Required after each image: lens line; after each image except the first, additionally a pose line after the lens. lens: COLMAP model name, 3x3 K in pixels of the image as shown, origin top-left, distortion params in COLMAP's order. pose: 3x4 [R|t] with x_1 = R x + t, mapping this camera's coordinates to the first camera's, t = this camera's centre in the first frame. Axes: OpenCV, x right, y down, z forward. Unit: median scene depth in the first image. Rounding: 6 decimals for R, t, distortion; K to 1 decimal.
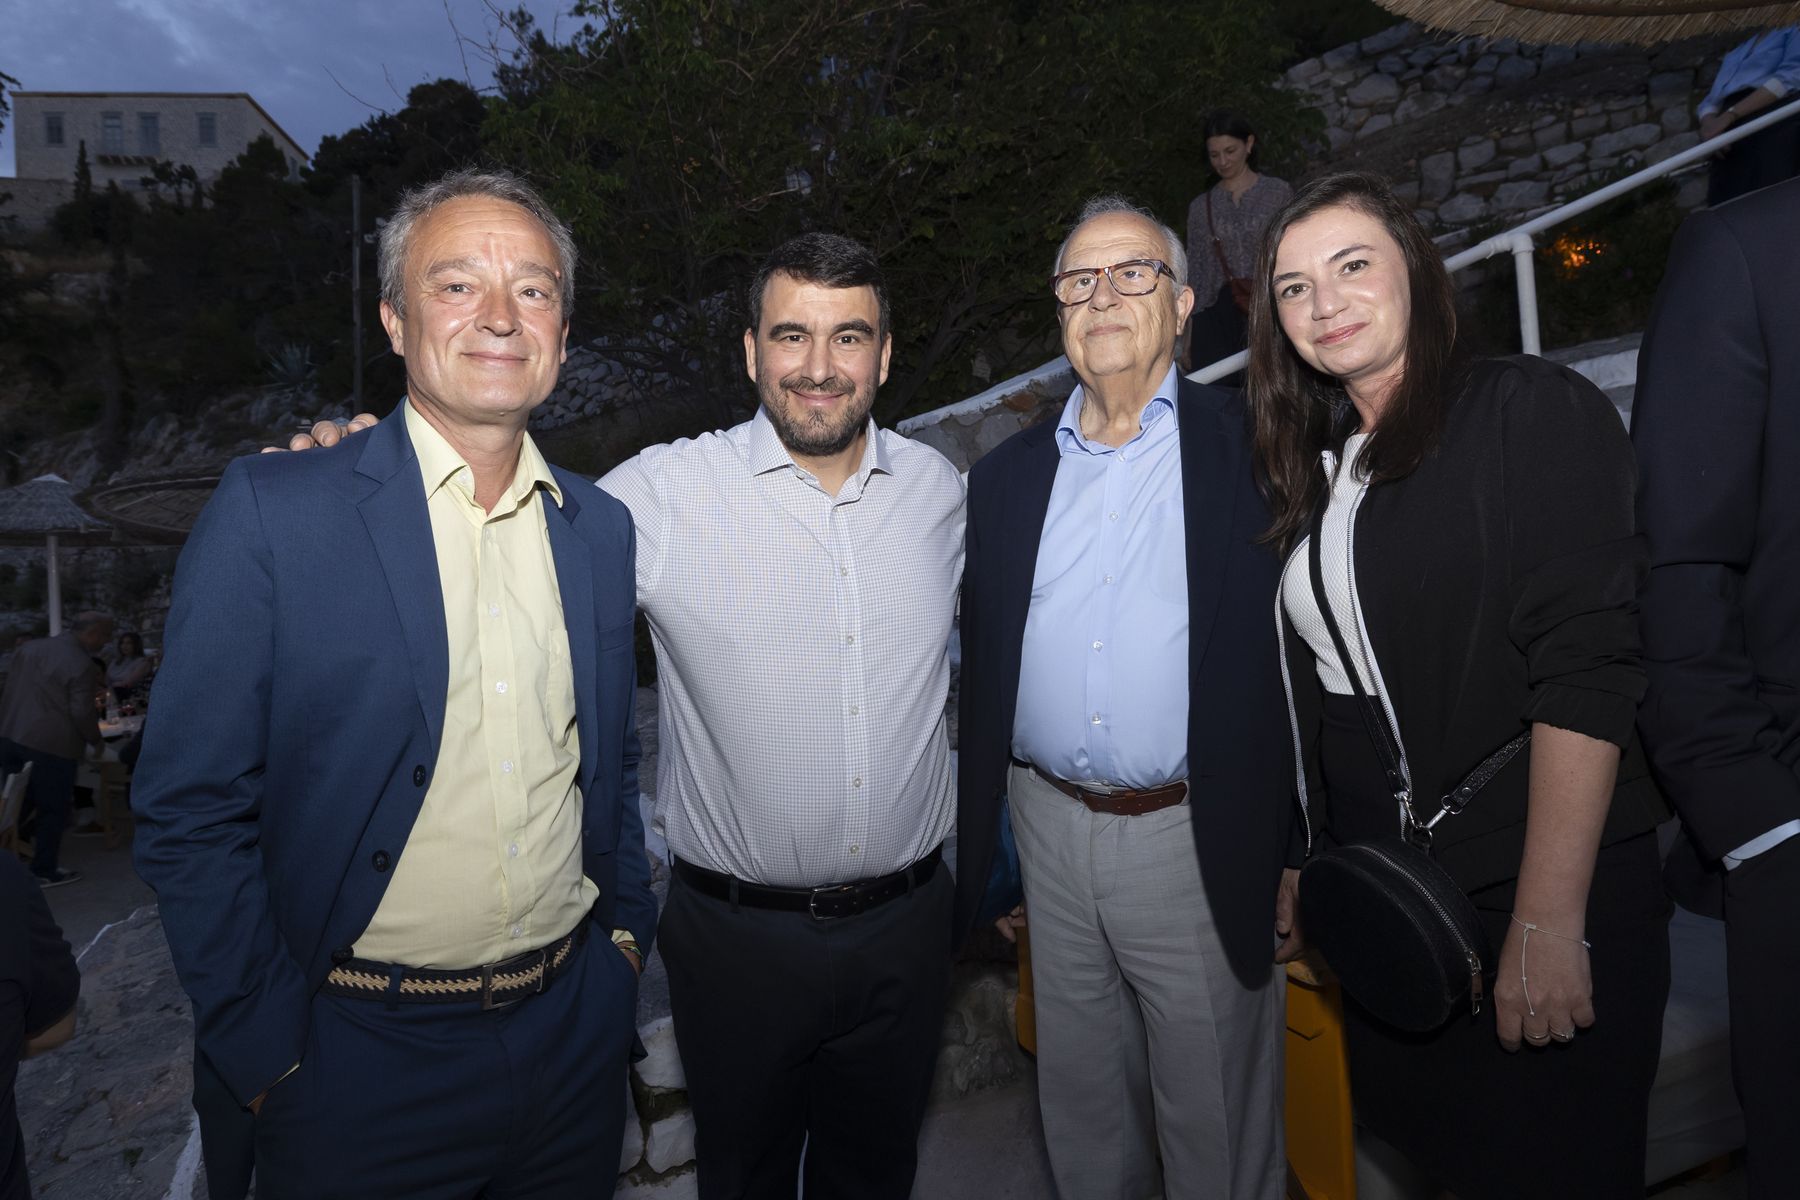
lens RADIAL K [[1094.3, 0, 810.8], [0, 1094.3, 559.6], [0, 0, 1]] dist [-0.001673, 0.000828]
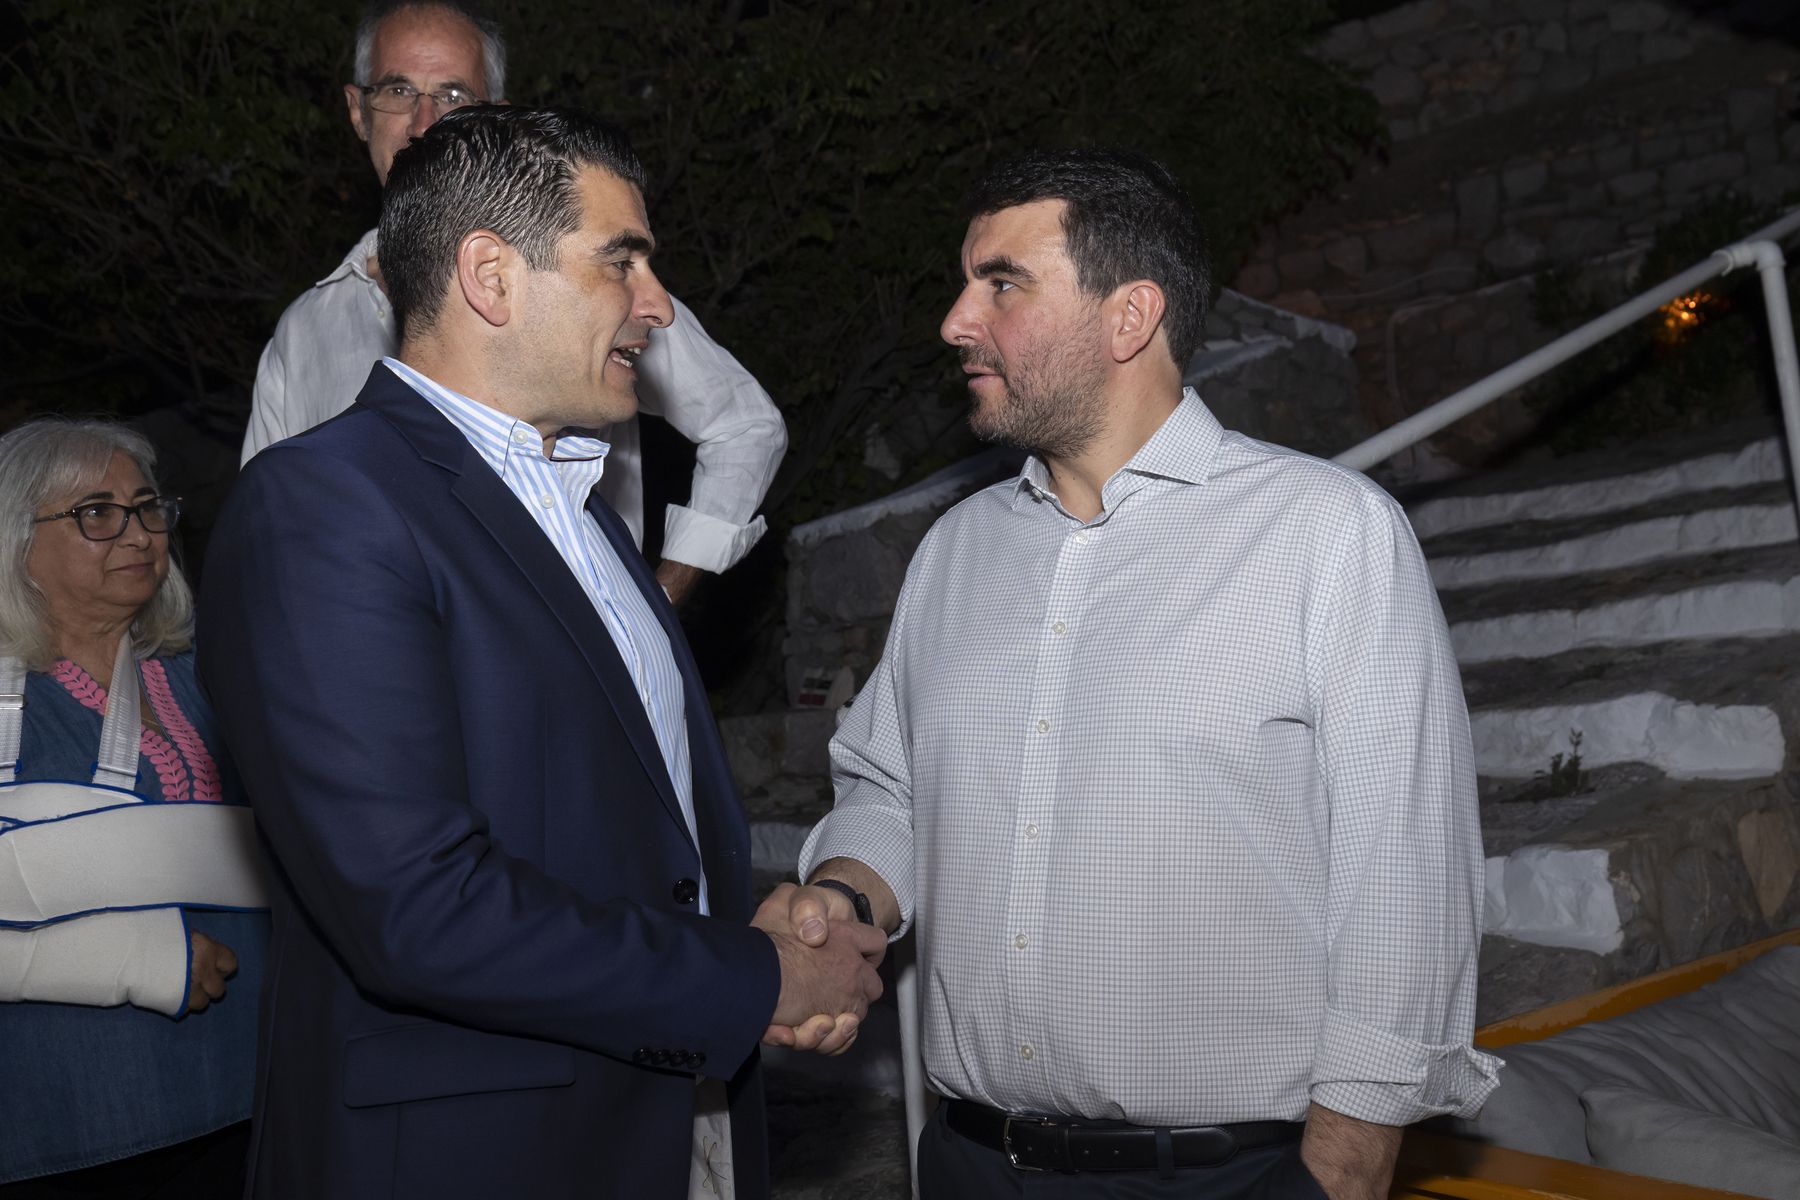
lens RADIAL K [[1696.2, 0, 960.0], [0, 1696.2, 583.8], [0, 0, 1]] dist [0.006341, 0.006388]
pose [[0.956898, -0.003012, 0.290410, -0.089918], [0.038202, 0.992563, -0.115580, 0.015774], [-0.287902, 0.121693, 0.949896, 0.065524]]
